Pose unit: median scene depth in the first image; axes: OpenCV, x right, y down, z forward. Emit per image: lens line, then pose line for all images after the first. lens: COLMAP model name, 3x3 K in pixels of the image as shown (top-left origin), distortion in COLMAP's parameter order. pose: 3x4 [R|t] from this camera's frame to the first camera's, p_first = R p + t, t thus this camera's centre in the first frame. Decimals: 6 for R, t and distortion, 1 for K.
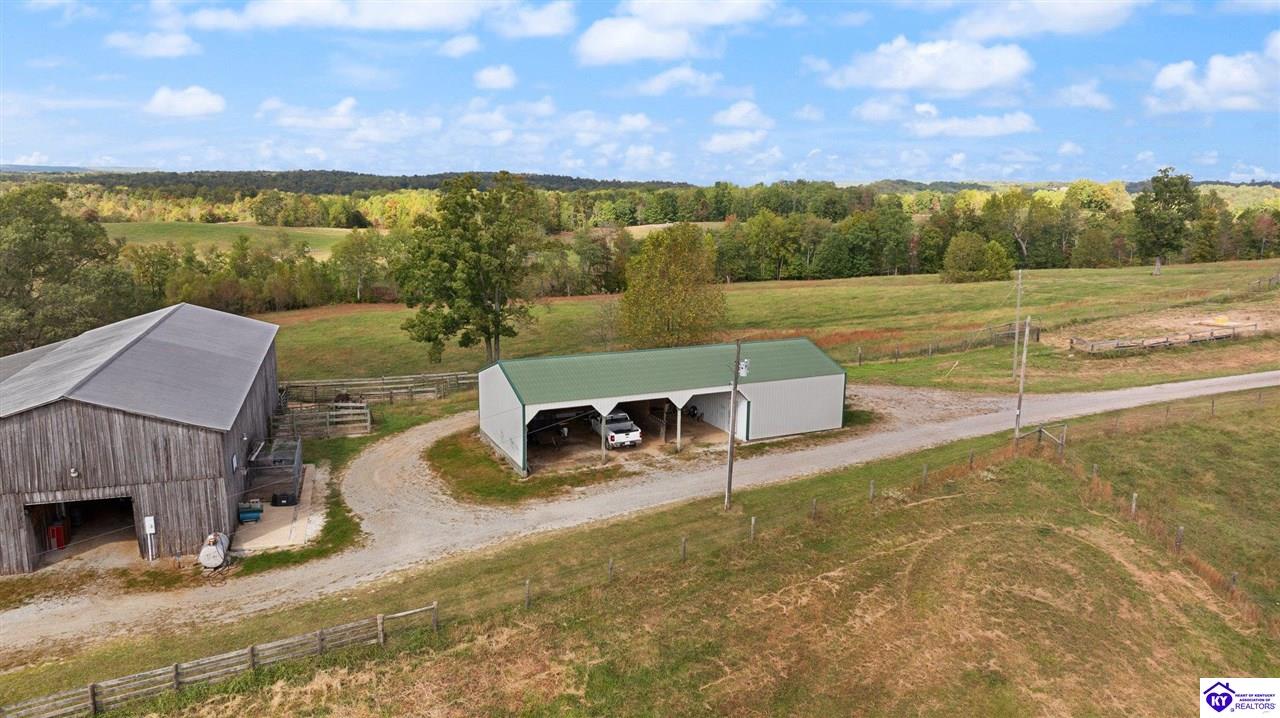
lens RADIAL K [[901.2, 0, 643.4], [0, 901.2, 350.3], [0, 0, 1]] dist [-0.023245, 0.009159]
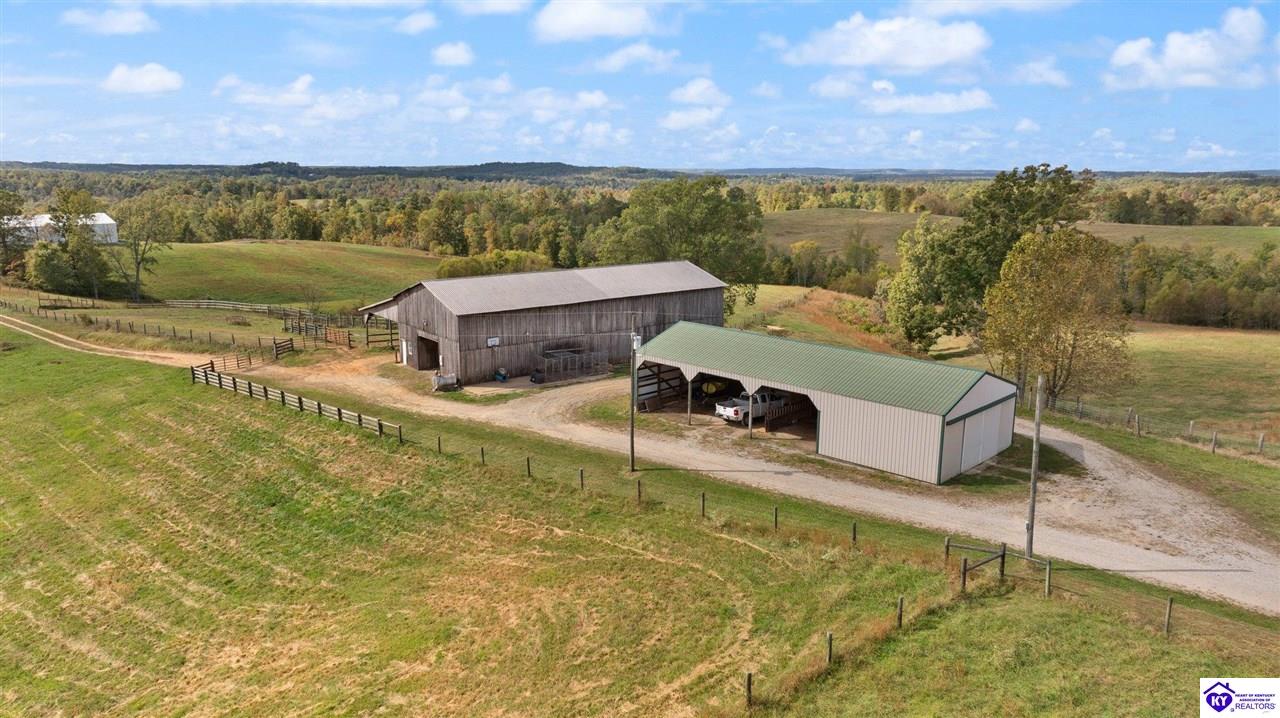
lens RADIAL K [[901.2, 0, 643.4], [0, 901.2, 350.3], [0, 0, 1]] dist [-0.023245, 0.009159]
pose [[0.342465, 0.173627, -0.923348, 1.055140], [-0.178281, 0.976929, 0.117579, -0.092818], [0.922461, 0.124349, 0.365518, 0.596548]]
